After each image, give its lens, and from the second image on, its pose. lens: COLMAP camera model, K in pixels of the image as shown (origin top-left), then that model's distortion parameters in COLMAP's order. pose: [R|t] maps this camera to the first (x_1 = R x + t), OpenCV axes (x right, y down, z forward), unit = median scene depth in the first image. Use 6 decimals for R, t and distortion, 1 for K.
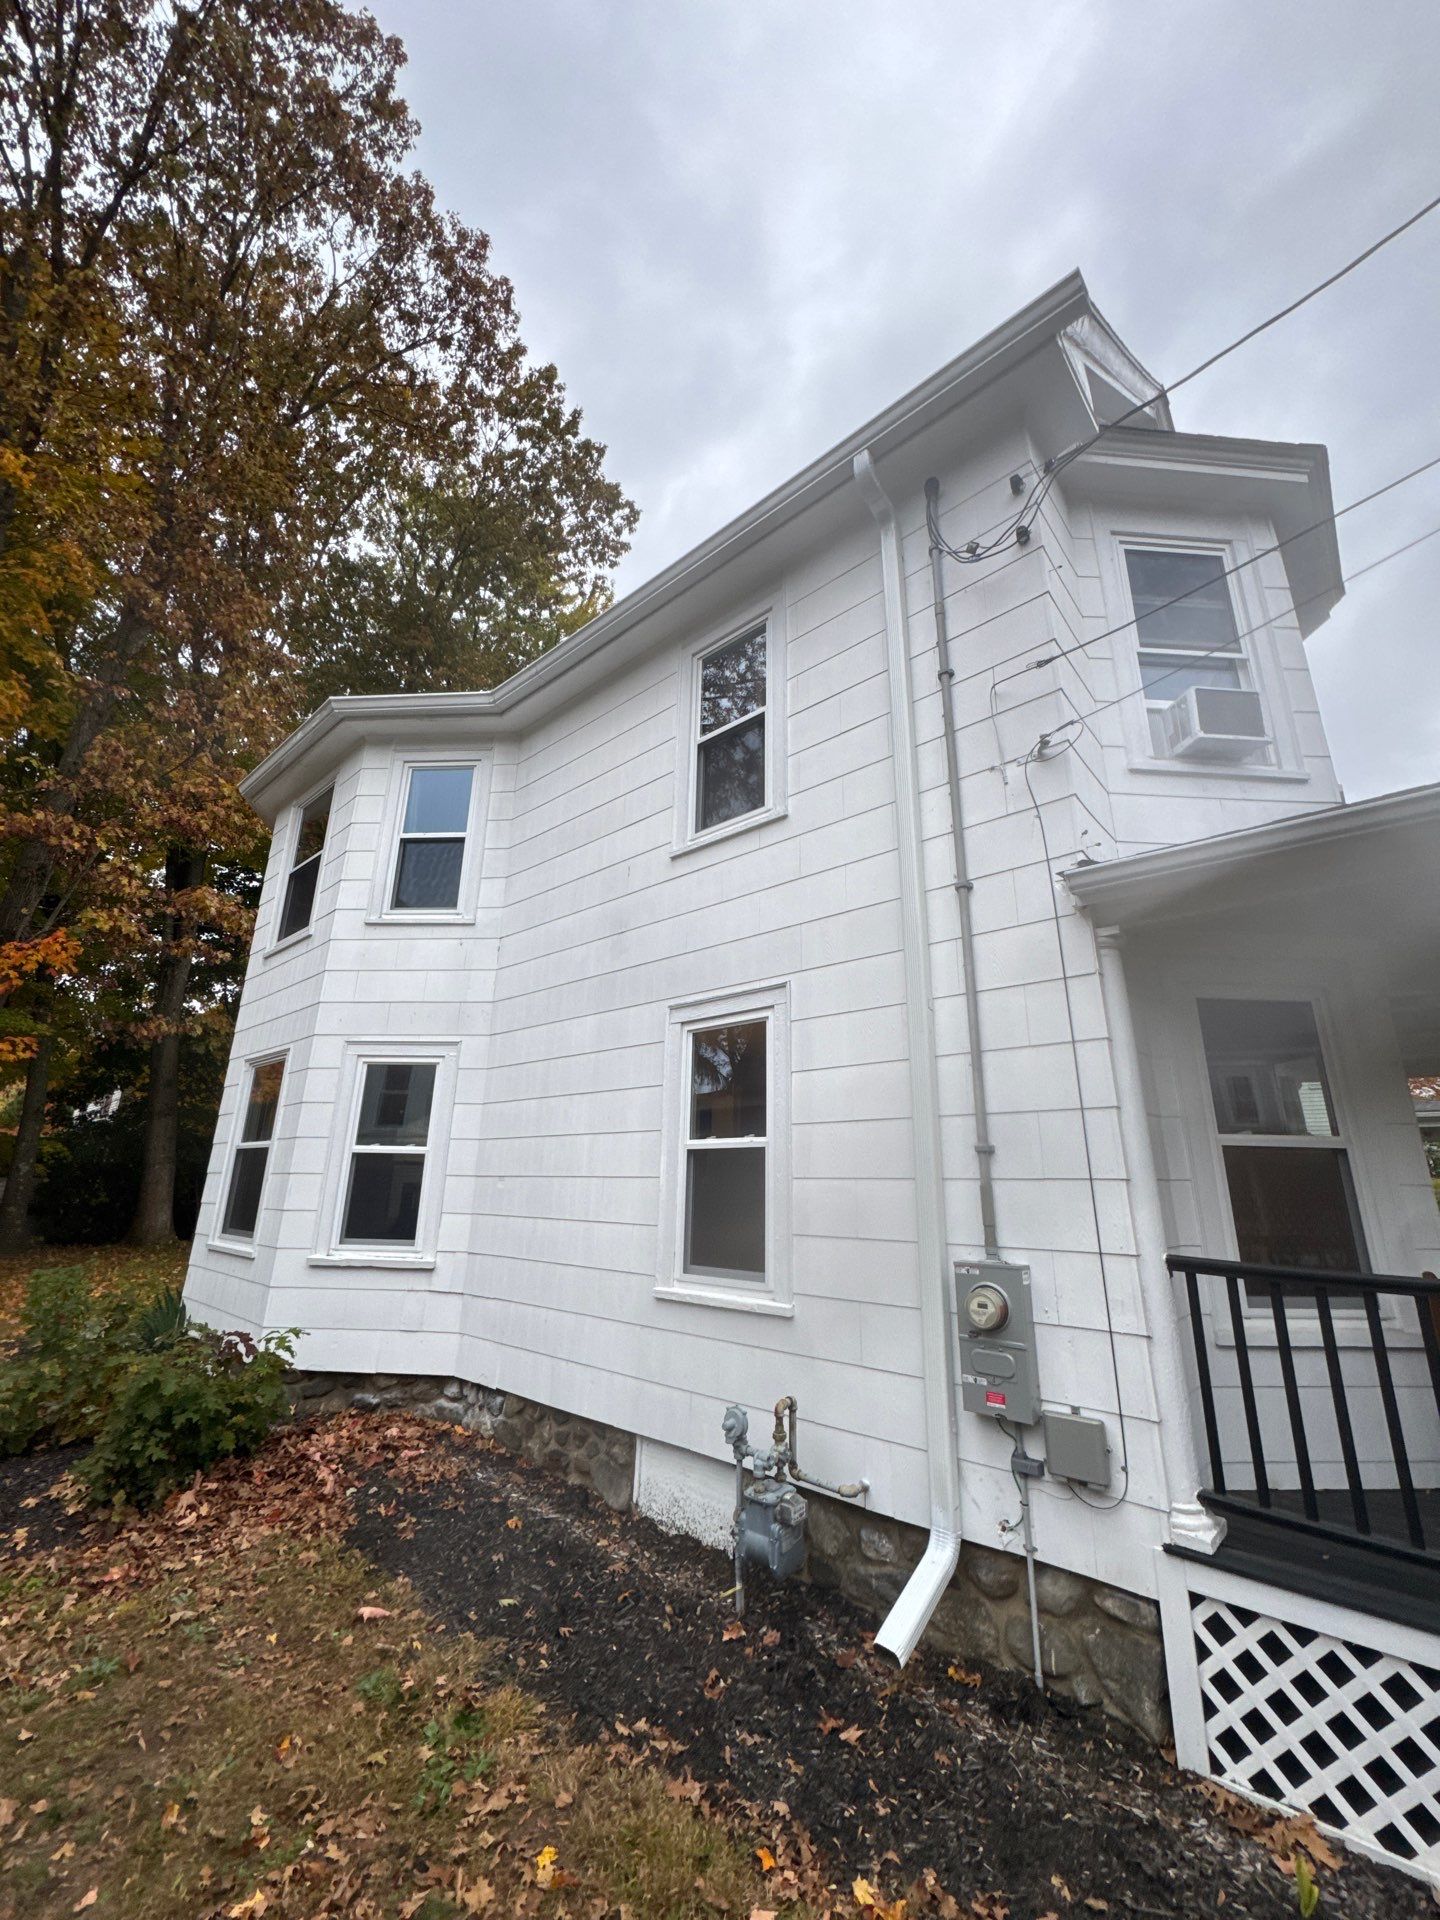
lens RADIAL K [[759.8, 0, 712.7], [0, 759.8, 960.7], [0, 0, 1]] dist [-0.009933, 0.001301]
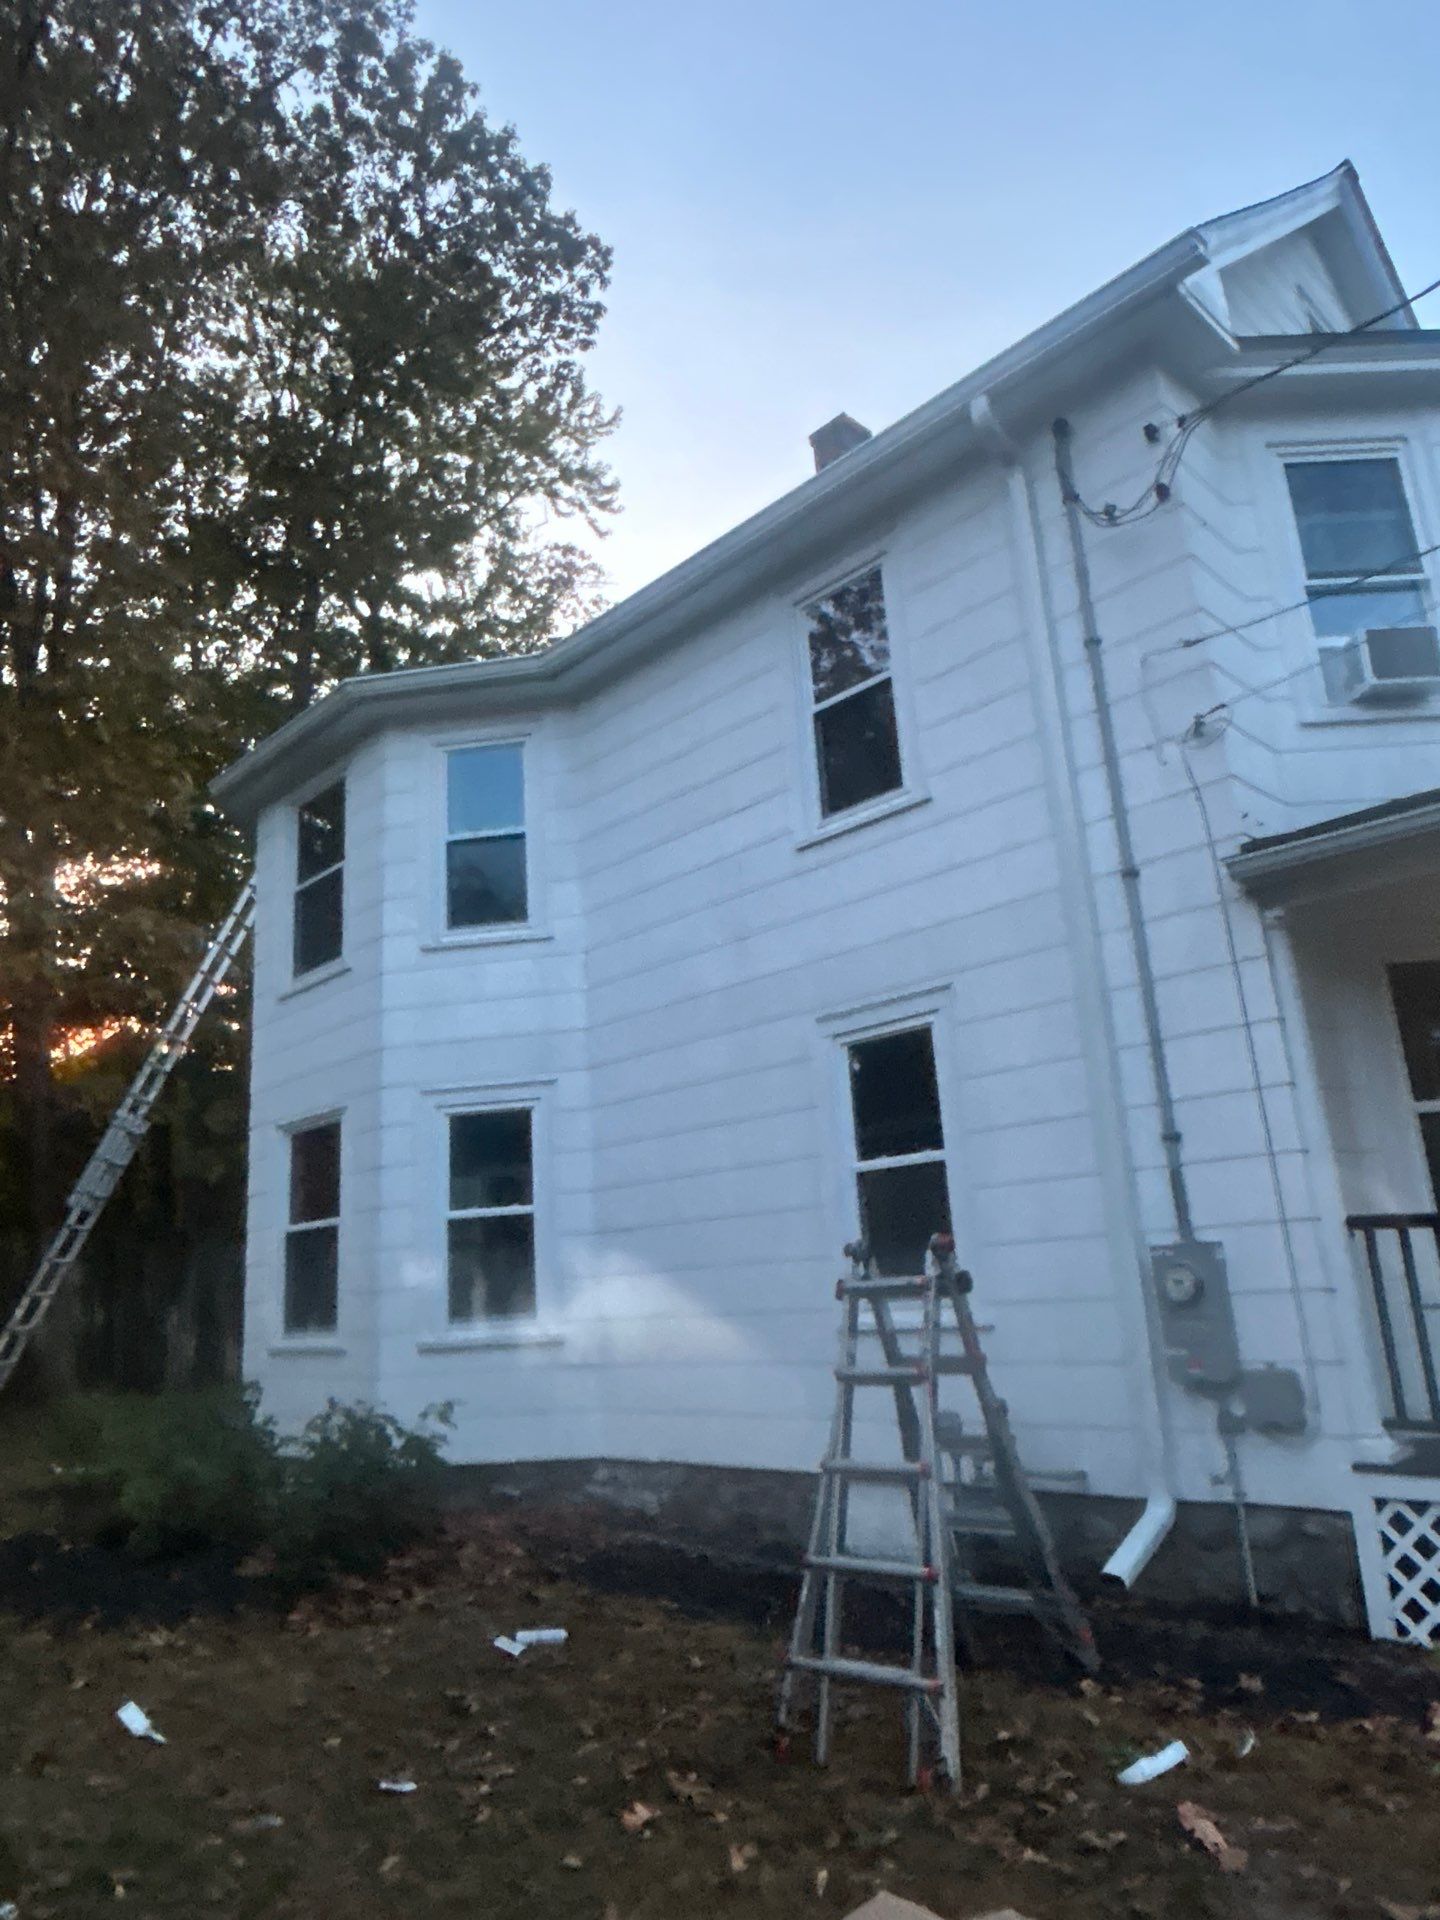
lens RADIAL K [[1235.6, 0, 706.0], [0, 1235.6, 963.3], [0, 0, 1]] dist [-0.013978, 0.007868]
pose [[0.993801, -0.098280, -0.051967, -0.115357], [0.100348, 0.994196, 0.038801, -0.082689], [0.047852, -0.043776, 0.997895, -0.507733]]
